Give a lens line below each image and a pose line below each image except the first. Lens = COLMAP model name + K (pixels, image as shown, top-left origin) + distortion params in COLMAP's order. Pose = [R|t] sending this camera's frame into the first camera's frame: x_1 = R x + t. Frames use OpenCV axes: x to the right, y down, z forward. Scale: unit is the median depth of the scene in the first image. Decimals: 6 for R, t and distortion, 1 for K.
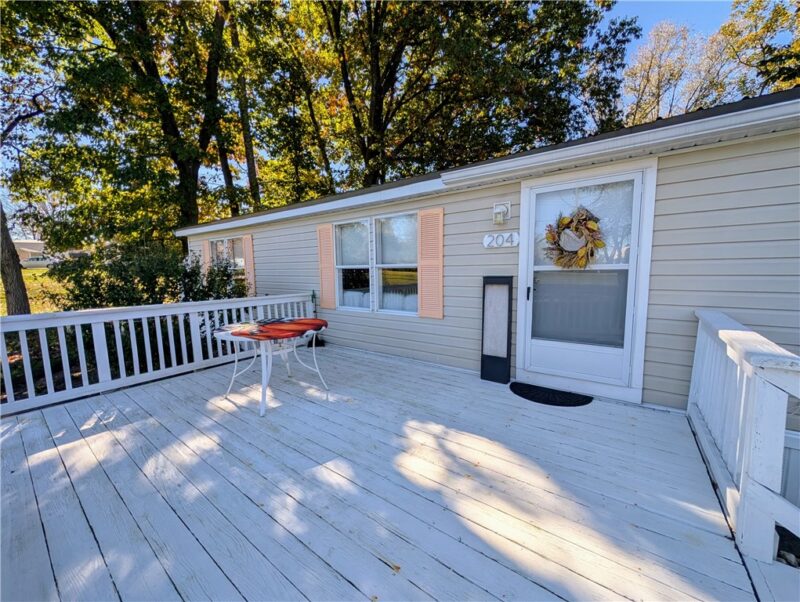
lens RADIAL K [[304.2, 0, 399.6], [0, 304.2, 301.3], [0, 0, 1]] dist [0.001004, -0.000622]
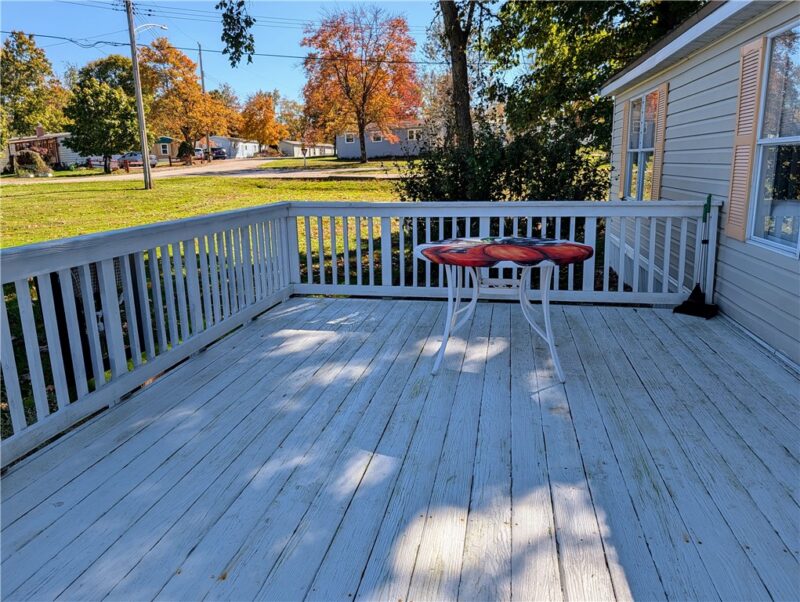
lens RADIAL K [[567.3, 0, 401.4], [0, 567.3, 298.2], [0, 0, 1]] dist [0.005005, -0.012630]
pose [[0.440933, 0.214455, -0.871543, 0.682387], [-0.079868, 0.976558, 0.199889, -0.040853], [0.893980, -0.018529, 0.447725, 0.440632]]
